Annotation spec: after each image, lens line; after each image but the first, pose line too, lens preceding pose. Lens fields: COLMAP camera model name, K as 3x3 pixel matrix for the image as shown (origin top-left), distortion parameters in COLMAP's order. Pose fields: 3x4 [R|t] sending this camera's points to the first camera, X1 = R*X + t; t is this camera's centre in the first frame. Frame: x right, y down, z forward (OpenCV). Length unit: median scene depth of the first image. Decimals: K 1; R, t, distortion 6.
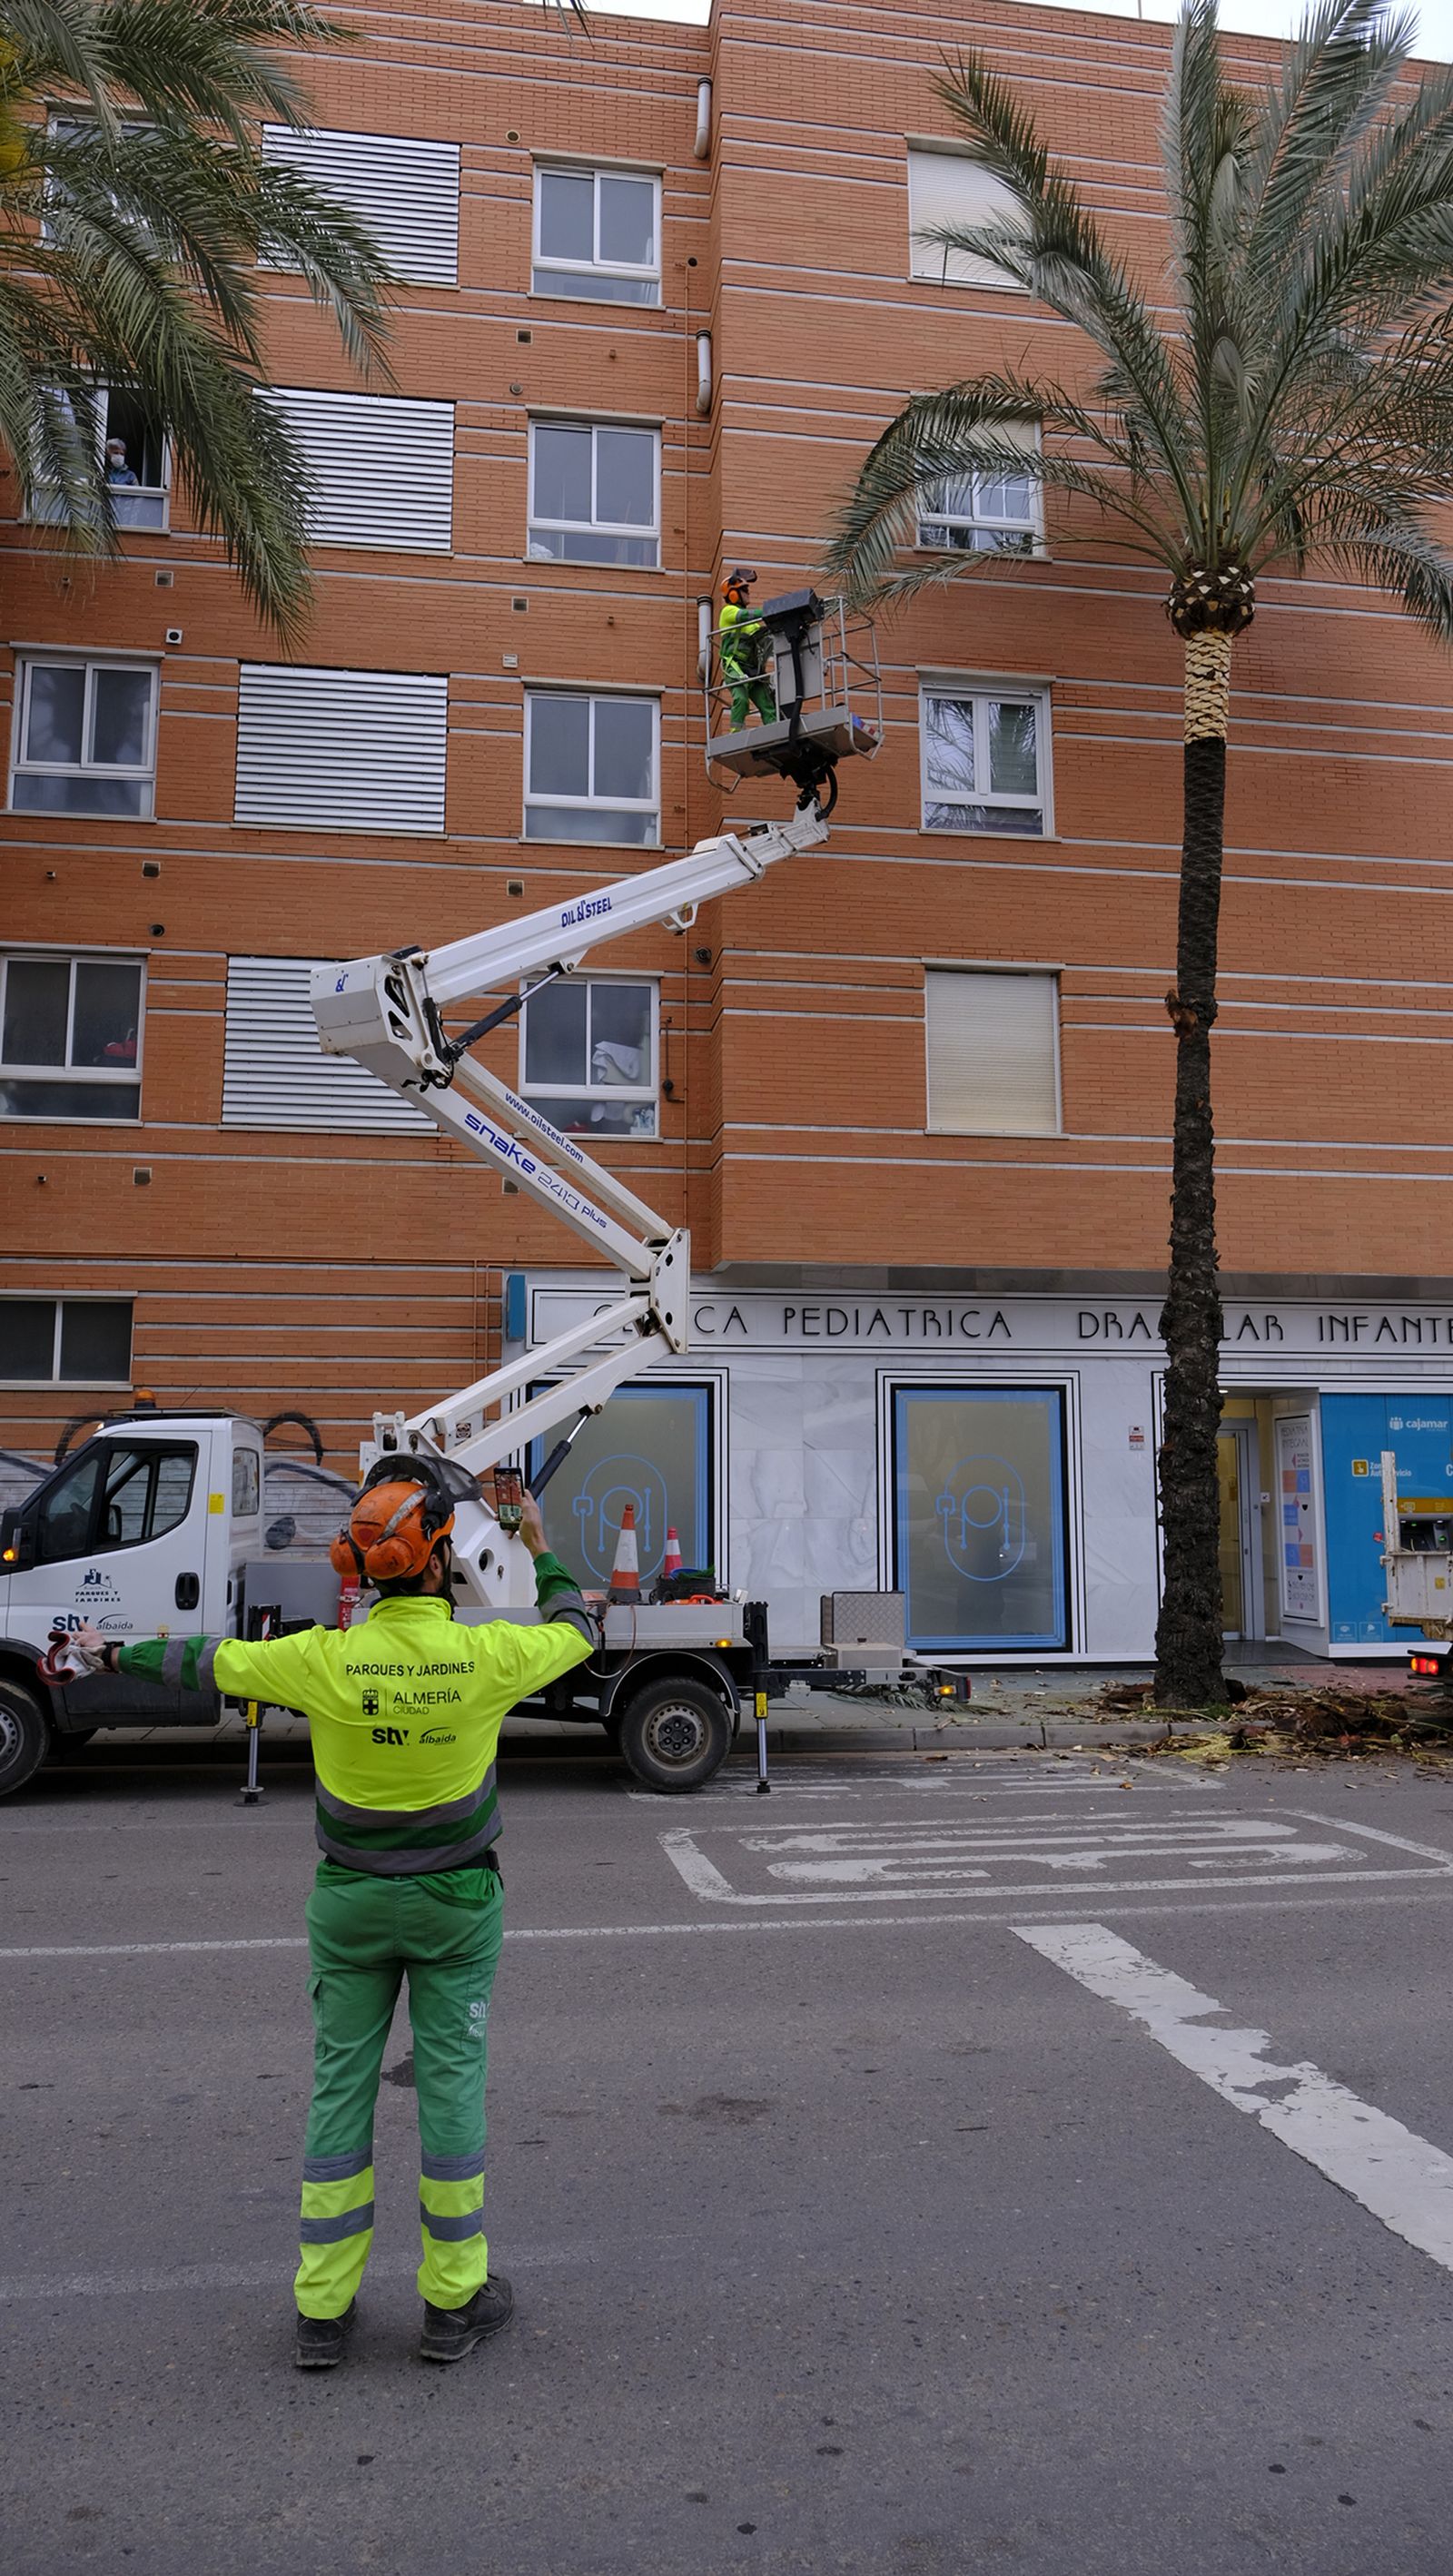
lens RADIAL K [[1773.1, 0, 732.6], [0, 1773.1, 1279.6], [0, 0, 1]] dist [-0.023093, 0.021758]
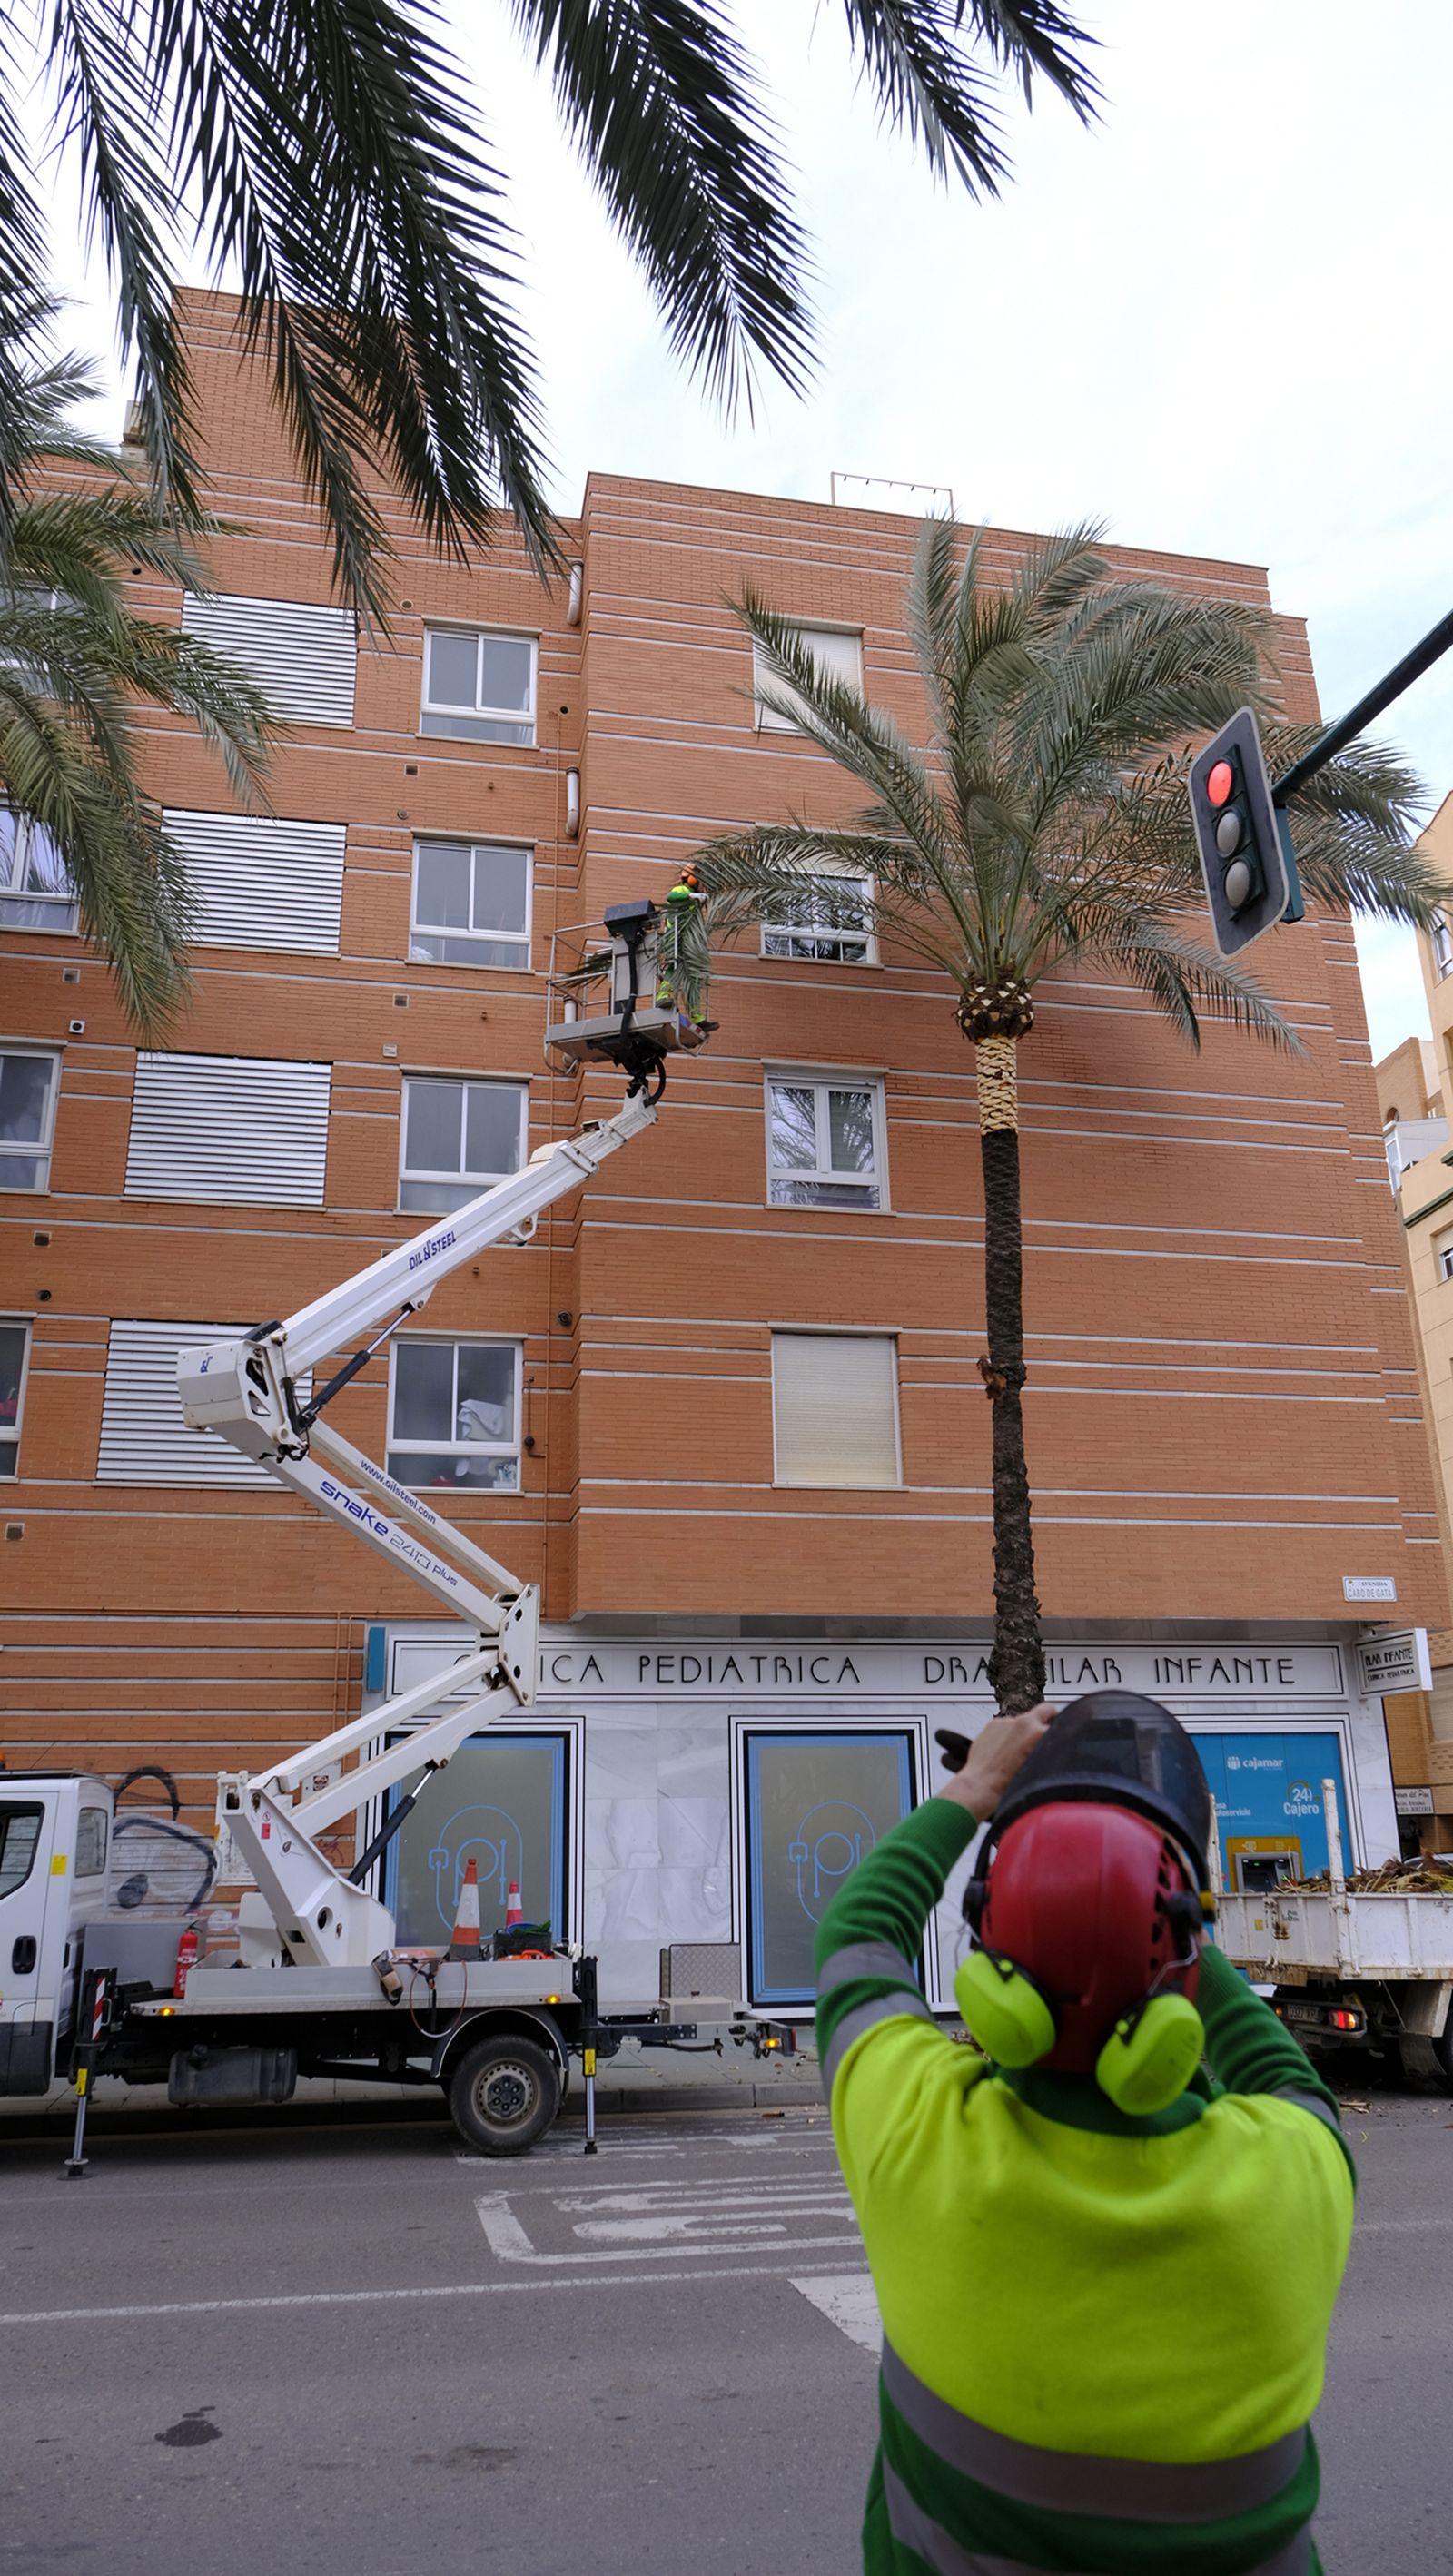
lens RADIAL K [[1773.1, 0, 732.6], [0, 1773.1, 1279.6], [0, 0, 1]] dist [-0.023093, 0.021758]
pose [[0.998582, 0.001776, 0.053207, 0.028351], [0.007971, 0.983190, -0.182412, -0.011389], [-0.052636, 0.182578, 0.981781, -0.058007]]
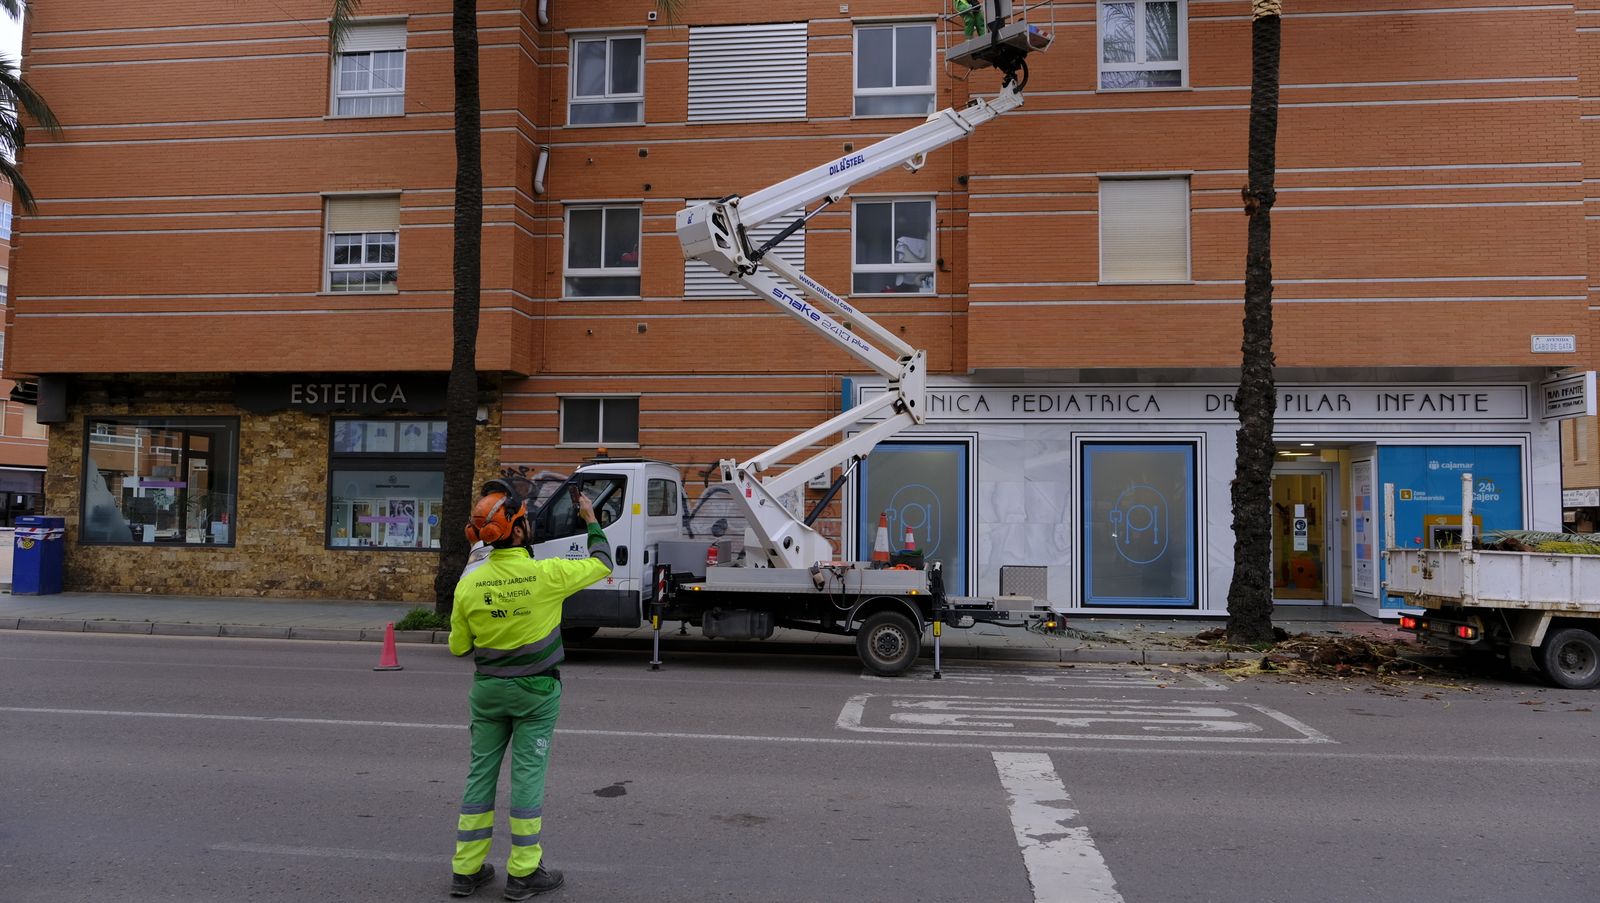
lens RADIAL K [[1100.8, 0, 804.9], [0, 1100.8, 454.2], [0, 0, 1]] dist [-0.025723, 0.008916]
pose [[0.964483, -0.004294, -0.264109, 0.113951], [0.022564, 0.997552, 0.066181, -0.001179], [0.263179, -0.069790, 0.962220, -0.031442]]
